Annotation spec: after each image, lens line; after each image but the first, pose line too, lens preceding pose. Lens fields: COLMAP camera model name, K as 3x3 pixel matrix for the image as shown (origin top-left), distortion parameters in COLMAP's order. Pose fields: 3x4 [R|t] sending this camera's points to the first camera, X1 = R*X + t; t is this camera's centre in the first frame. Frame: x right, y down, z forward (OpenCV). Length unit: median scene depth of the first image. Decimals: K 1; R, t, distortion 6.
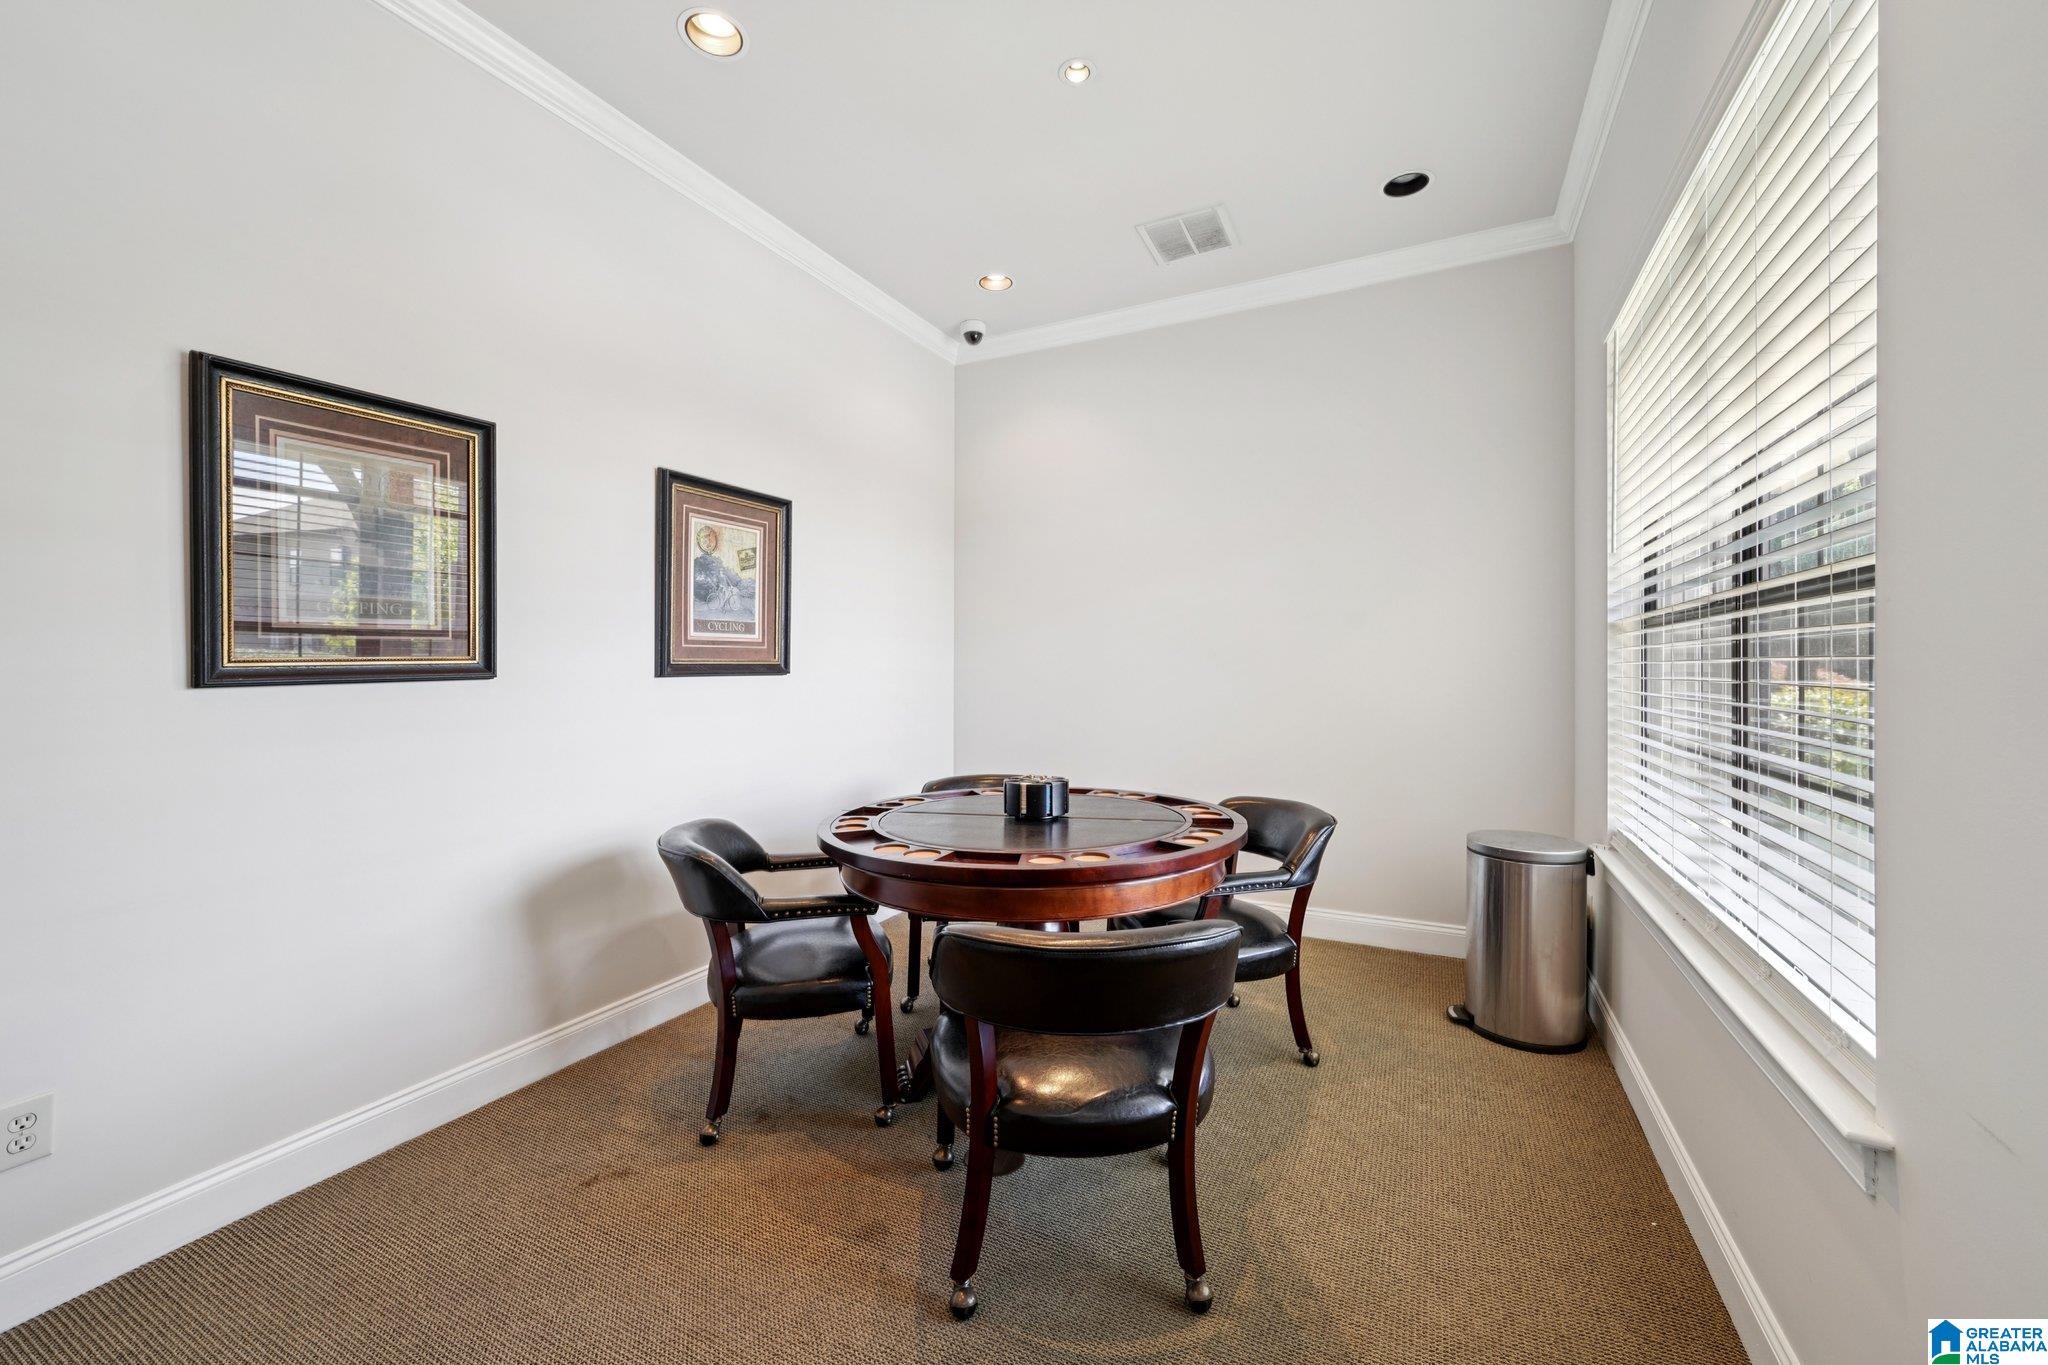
lens RADIAL K [[800.7, 0, 1024.0], [0, 800.7, 682.5], [0, 0, 1]] dist [-0.020055, -0.000193]
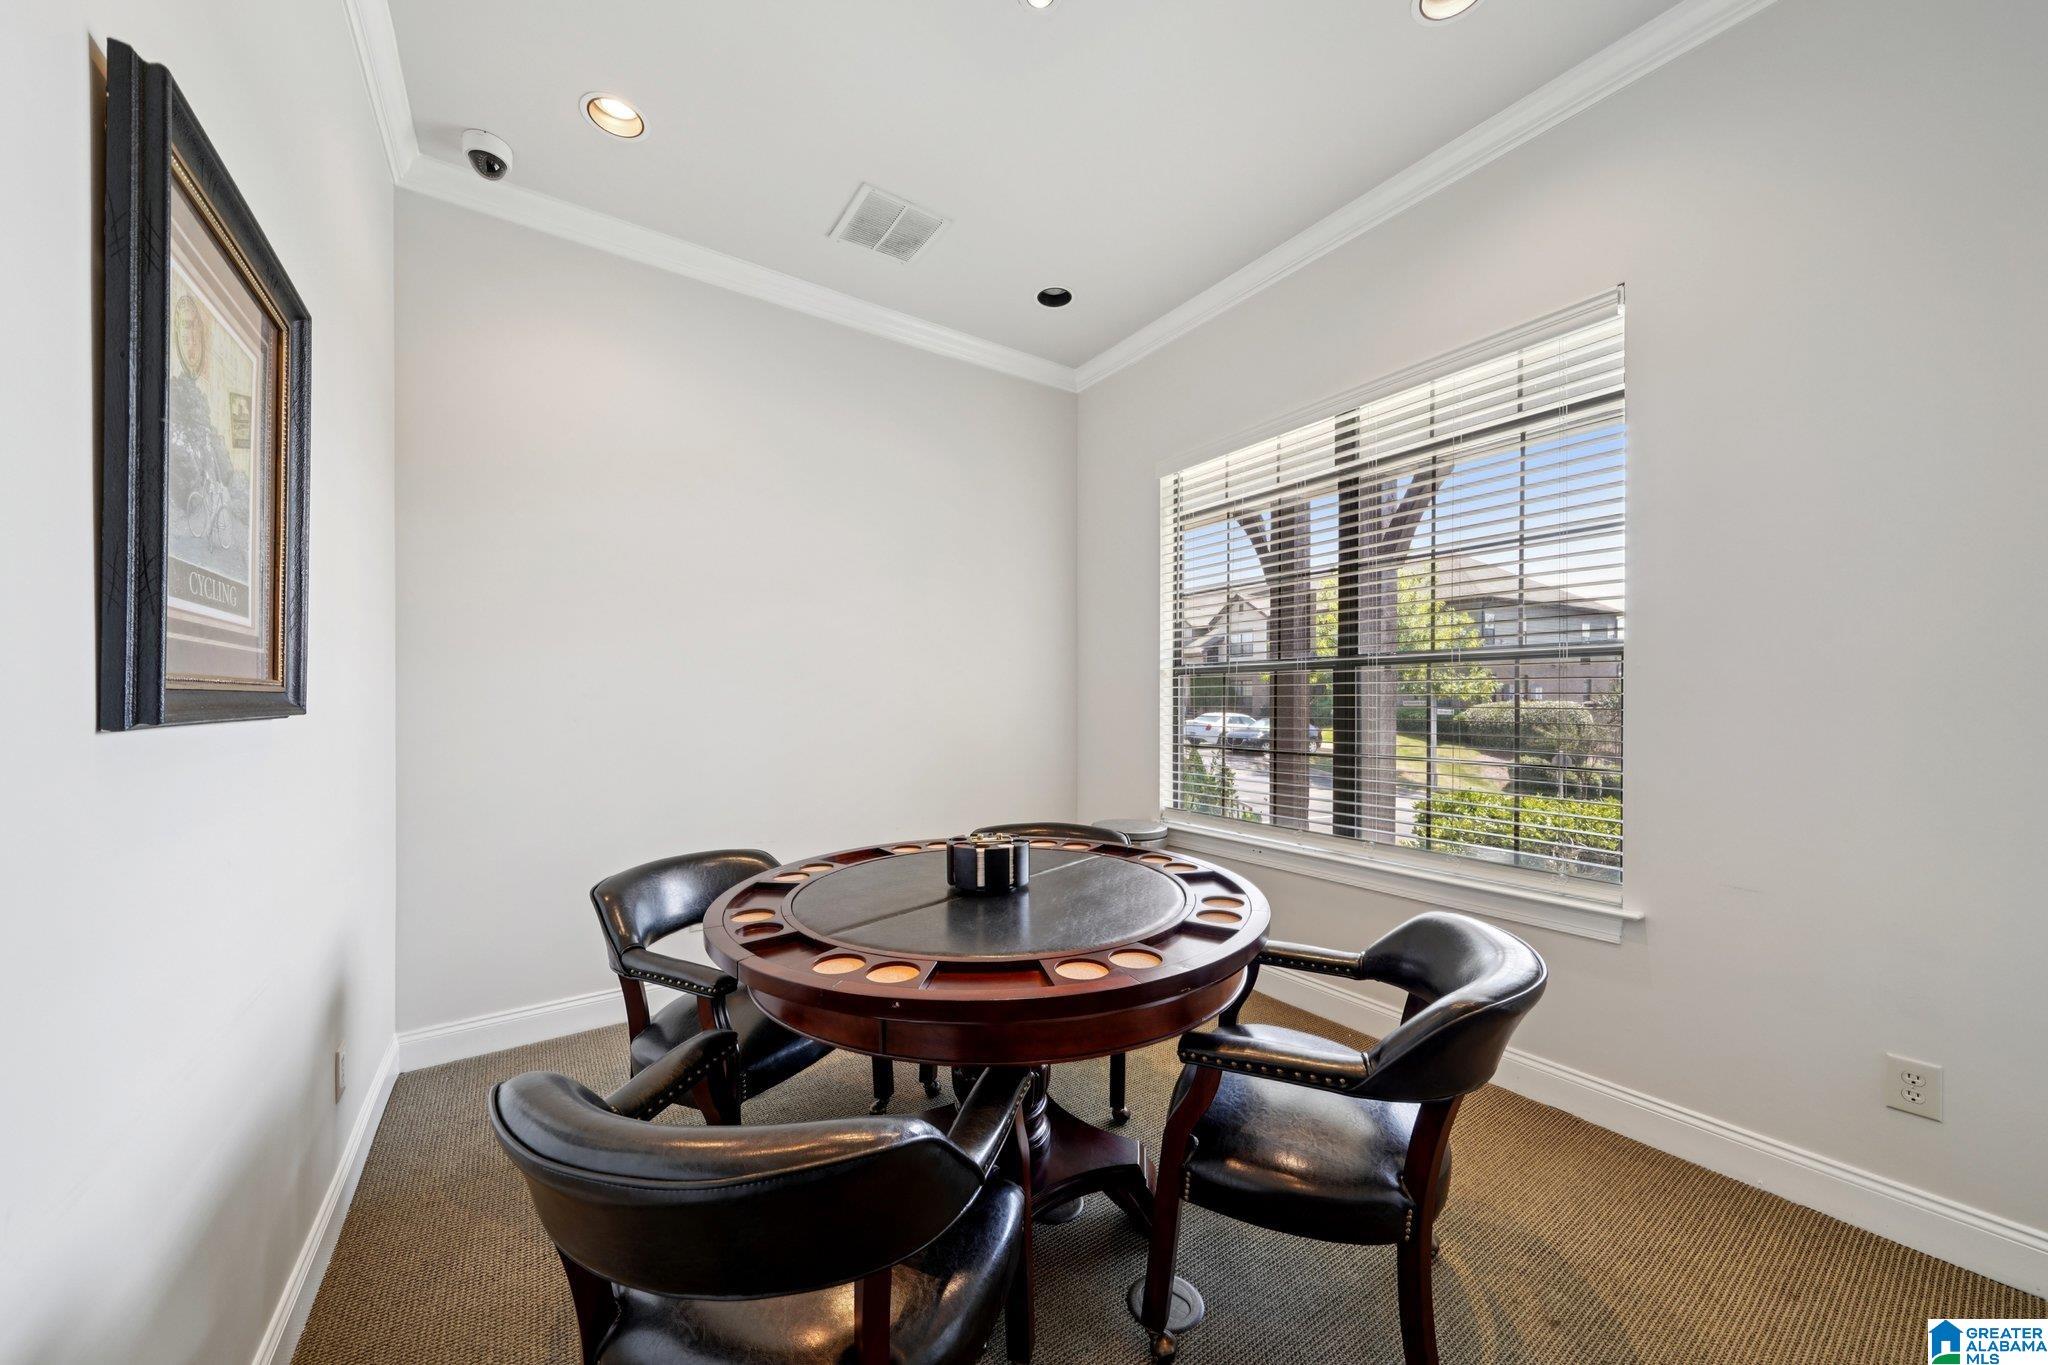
lens RADIAL K [[728.7, 0, 1029.9], [0, 728.7, 695.4], [0, 0, 1]] dist [-0.000124, -0.000044]
pose [[0.480761, 0.006506, 0.876828, -0.498450], [0.015390, 0.999756, -0.015856, -0.008780], [-0.876717, 0.021117, 0.480543, 0.514469]]
